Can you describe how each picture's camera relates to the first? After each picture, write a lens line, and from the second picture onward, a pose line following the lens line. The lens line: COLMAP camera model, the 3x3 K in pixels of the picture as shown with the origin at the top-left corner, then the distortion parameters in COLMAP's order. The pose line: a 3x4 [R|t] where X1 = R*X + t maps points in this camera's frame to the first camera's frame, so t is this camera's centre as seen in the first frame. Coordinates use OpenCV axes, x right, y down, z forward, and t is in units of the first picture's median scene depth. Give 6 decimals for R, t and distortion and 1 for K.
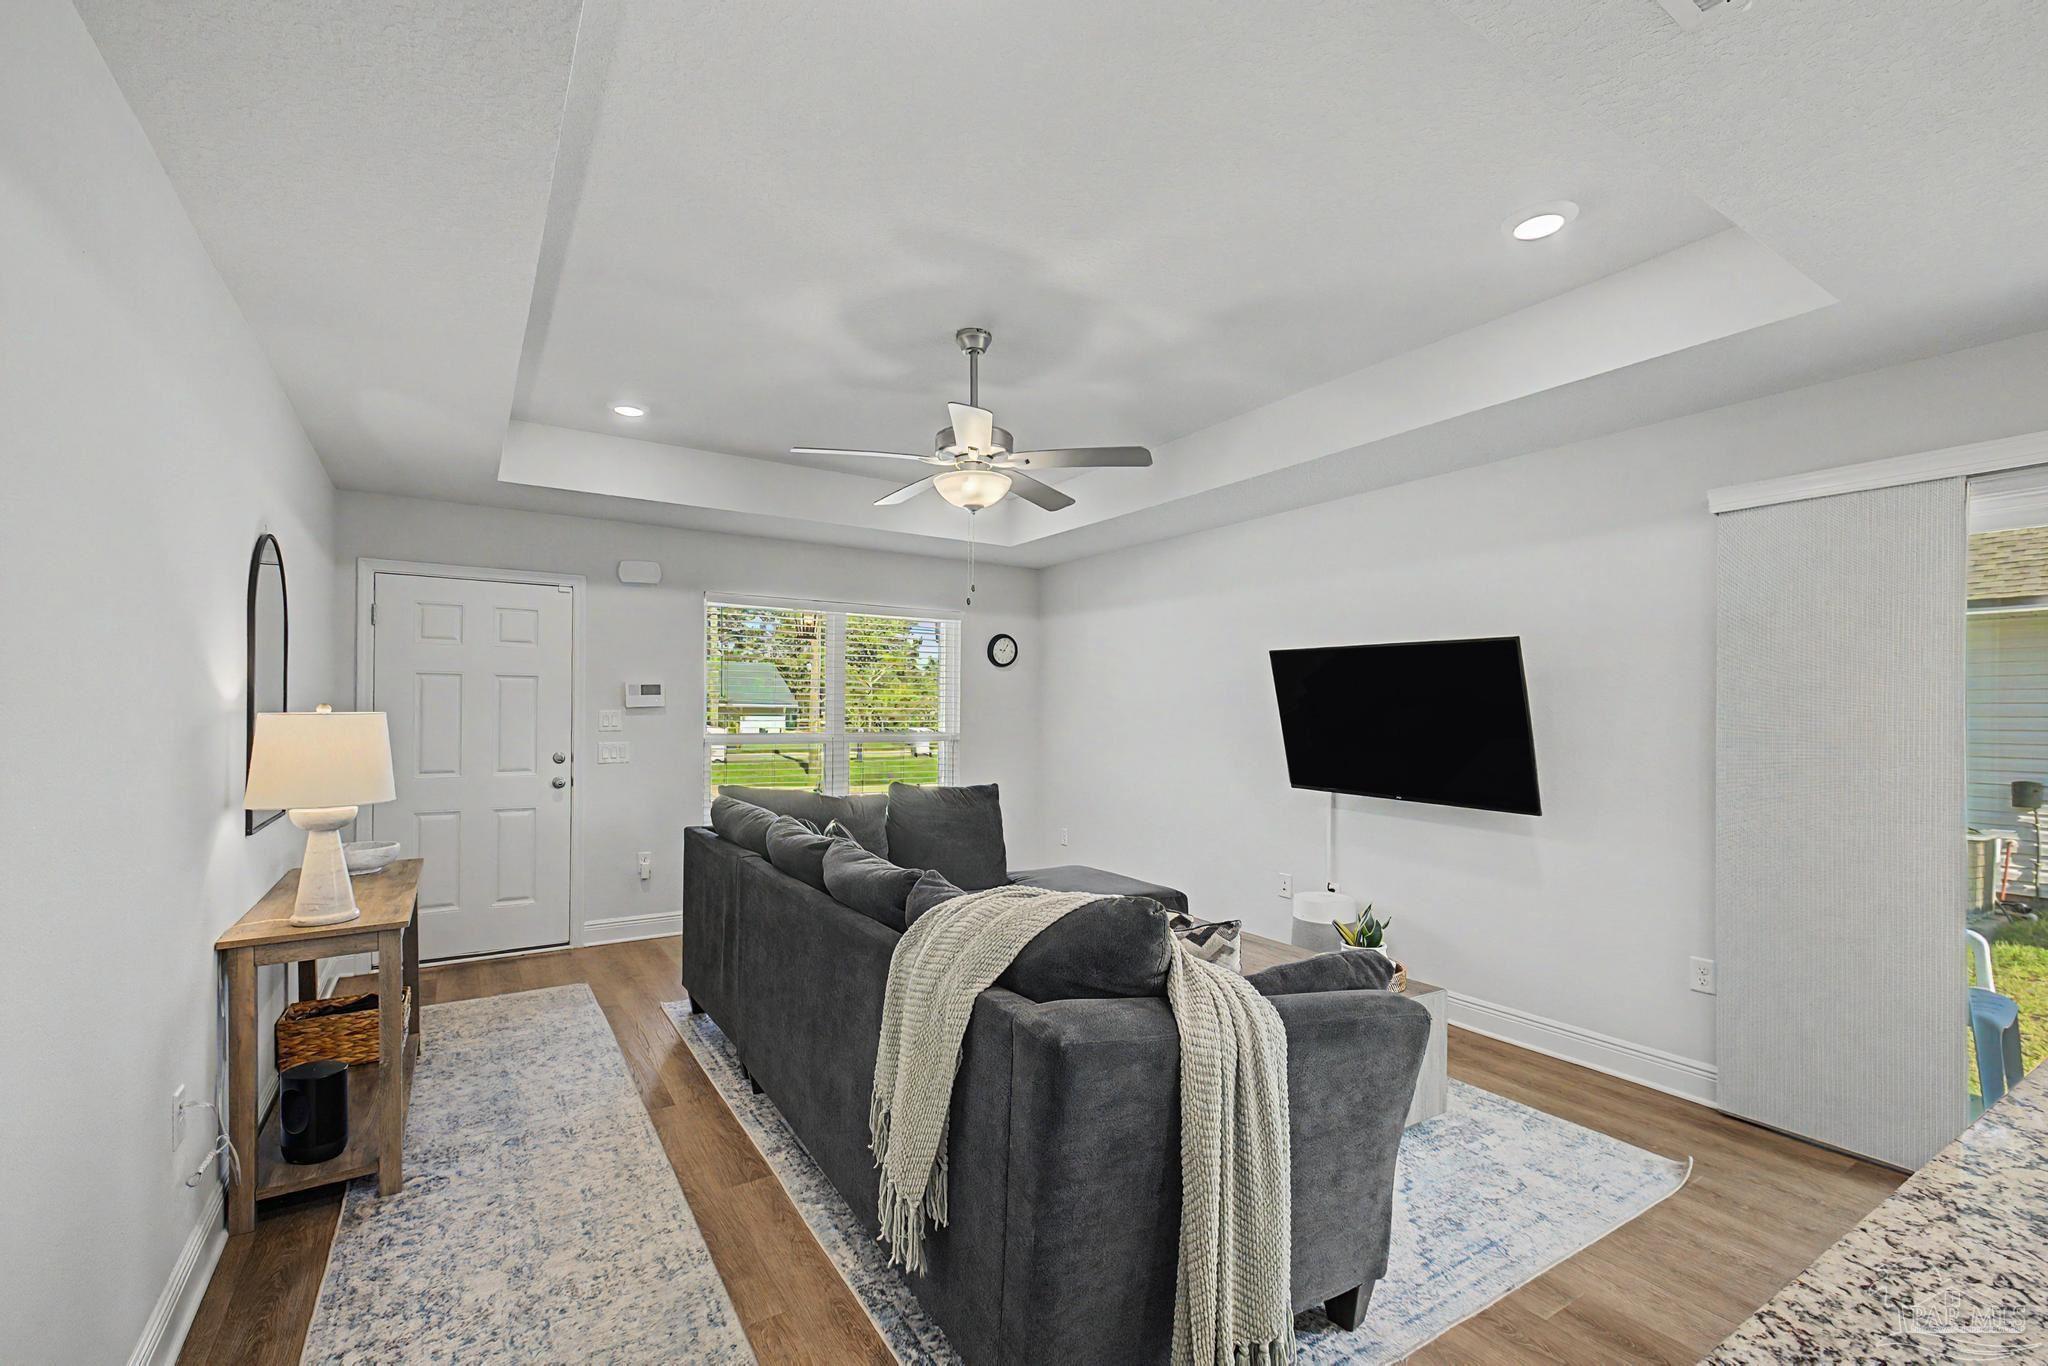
lens RADIAL K [[865.1, 0, 1020.8], [0, 865.1, 707.7], [0, 0, 1]] dist [0.006535, -0.000144]
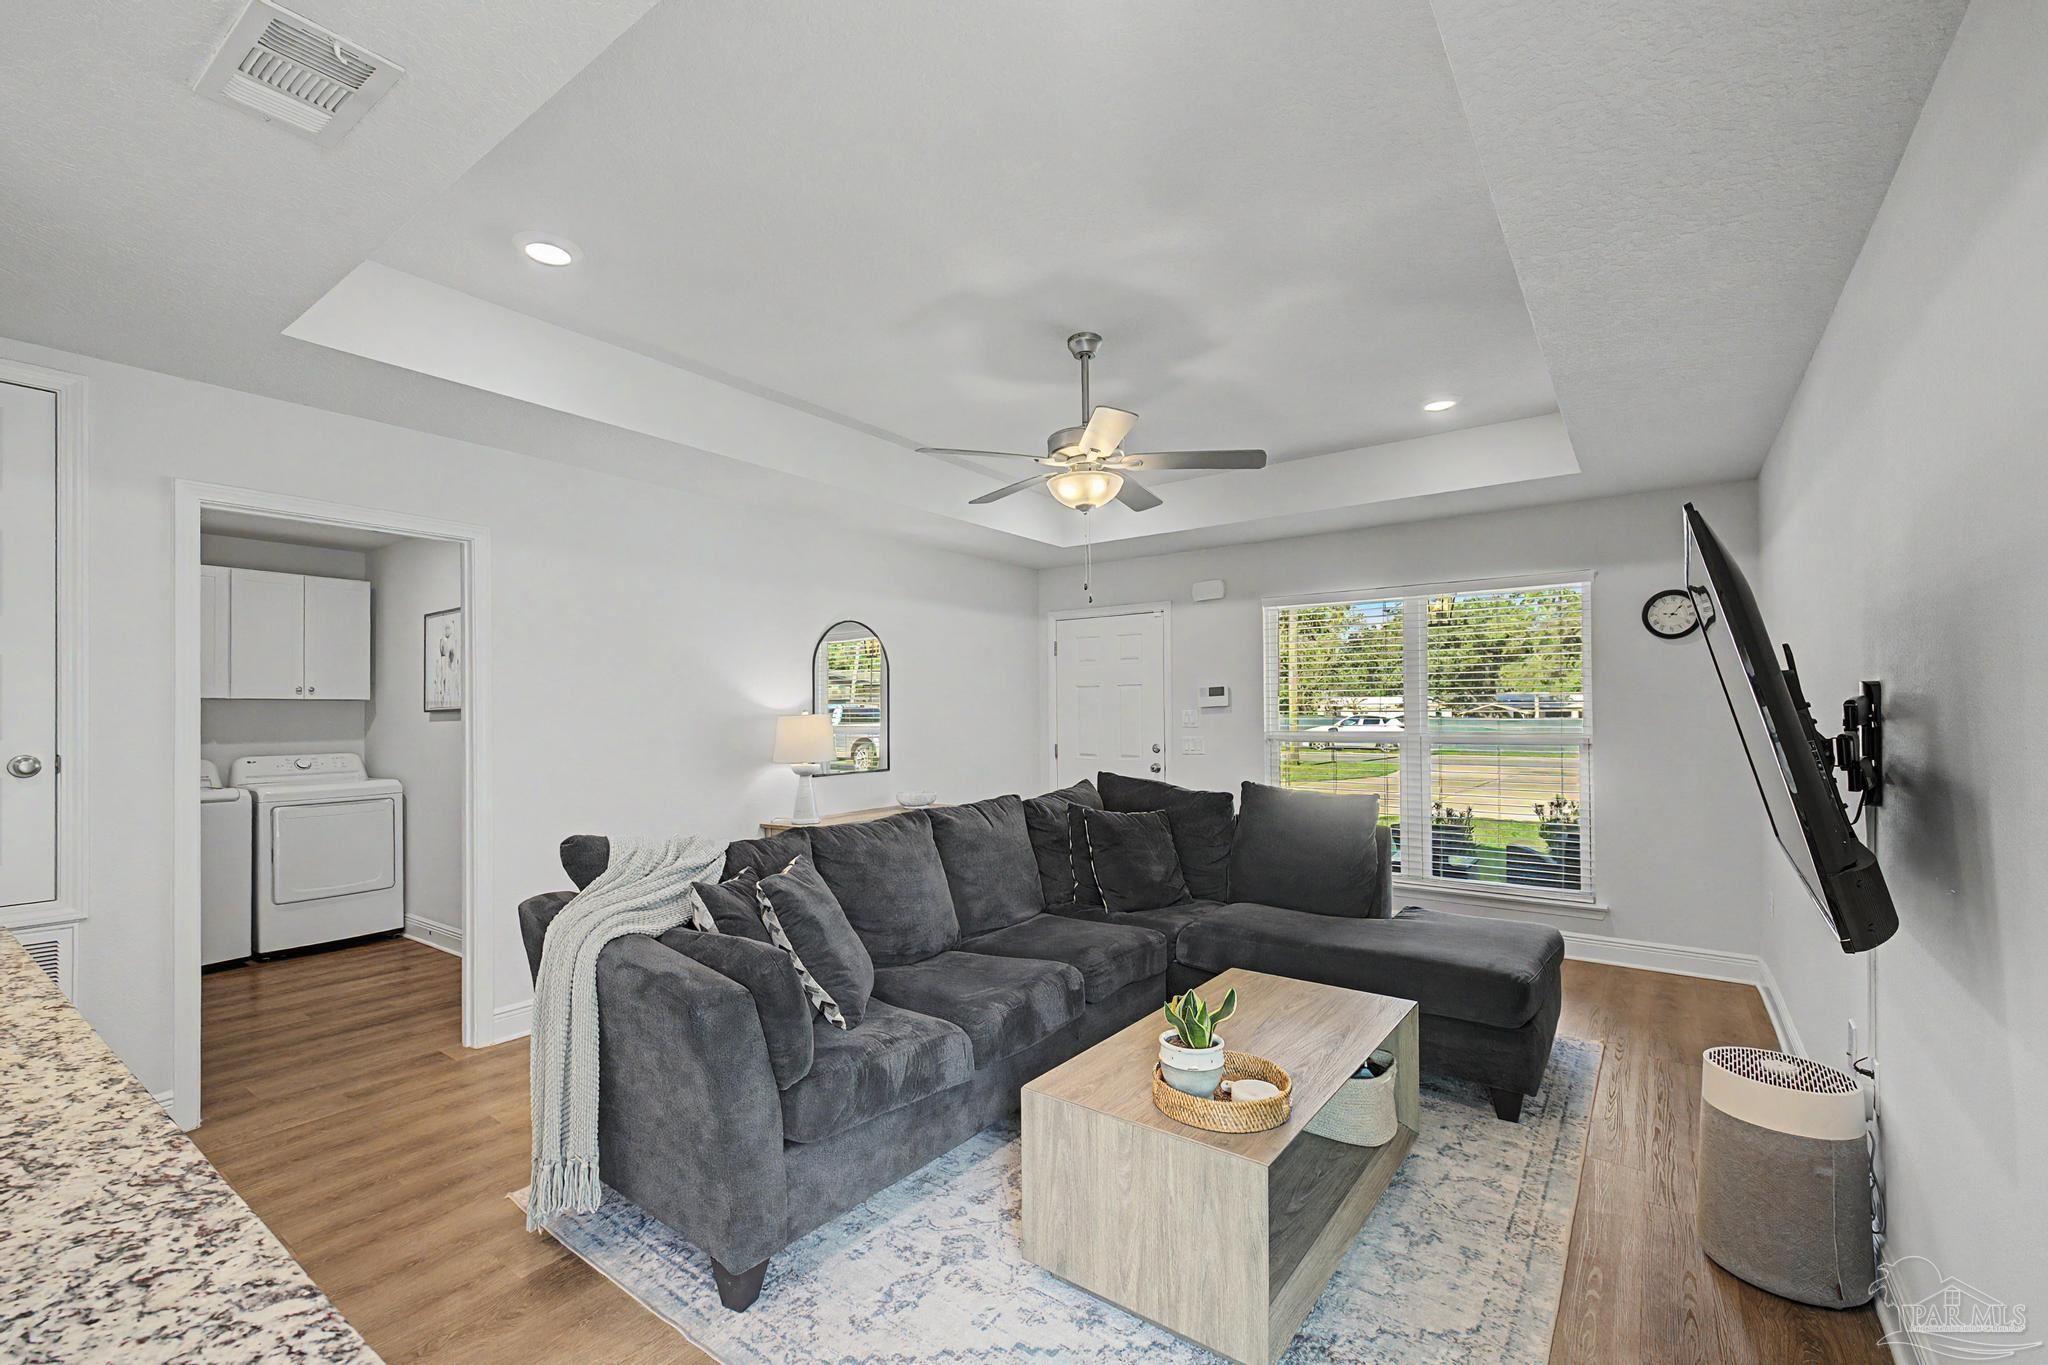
lens RADIAL K [[865.1, 0, 1019.3], [0, 865.1, 712.3], [0, 0, 1]] dist [0.006535, -0.000144]
pose [[0.346716, -0.009924, -0.937918, 0.580075], [0.015650, 0.999866, -0.004794, 0.008466], [0.937839, -0.013016, 0.346825, 0.375701]]
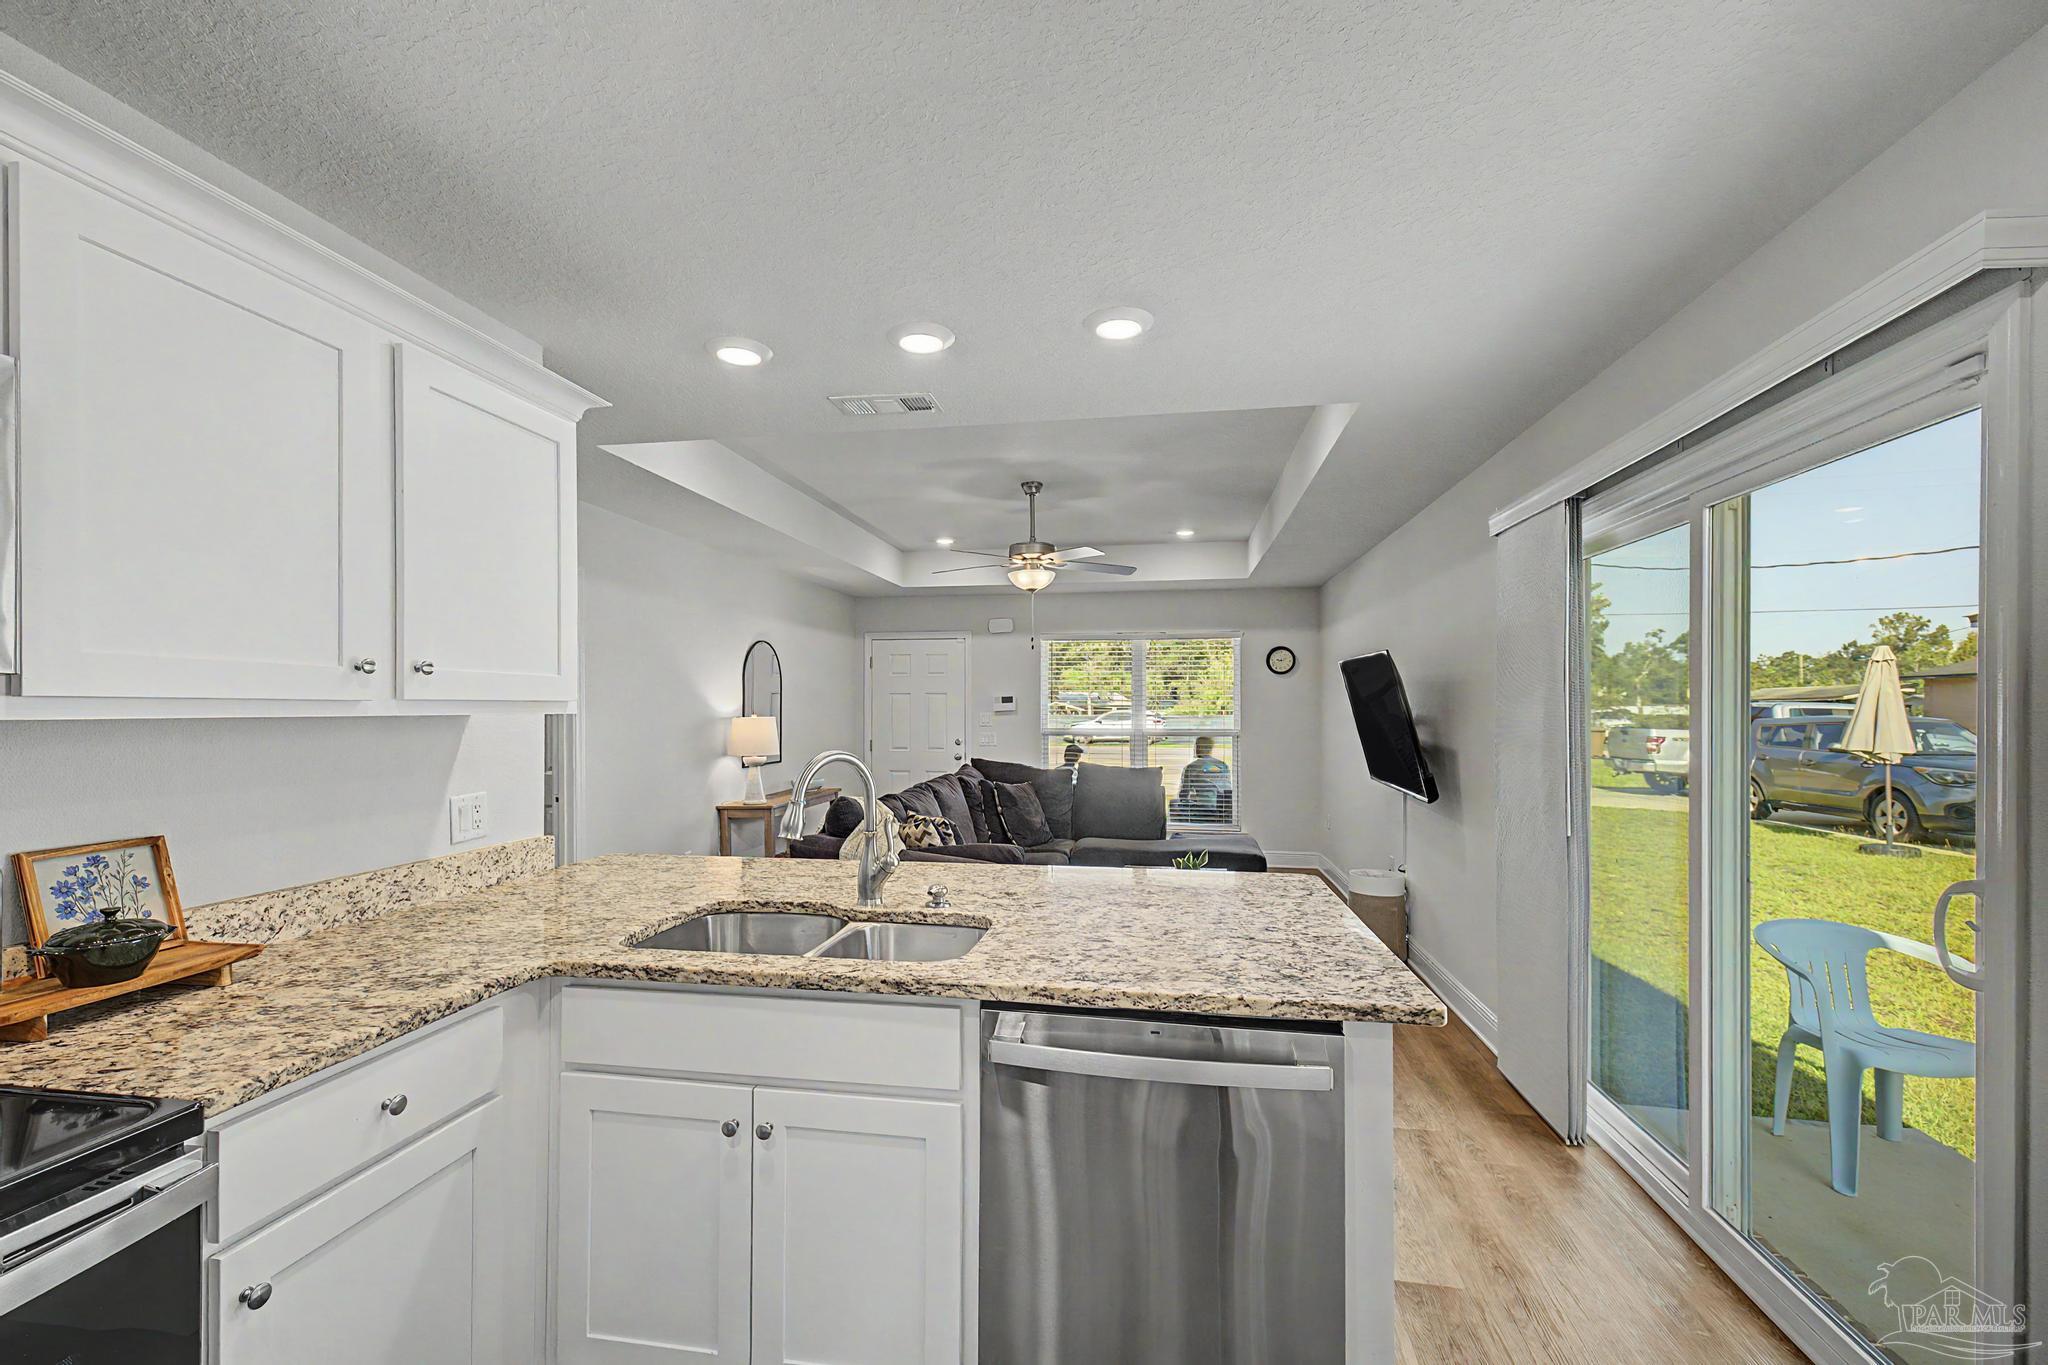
lens RADIAL K [[865.1, 0, 1028.0], [0, 865.1, 707.2], [0, 0, 1]] dist [0.006535, -0.000144]
pose [[0.738978, -0.006872, -0.673694, 0.684344], [0.009004, 0.999959, -0.000323, -0.006840], [0.673669, -0.005827, 0.739010, -0.136465]]
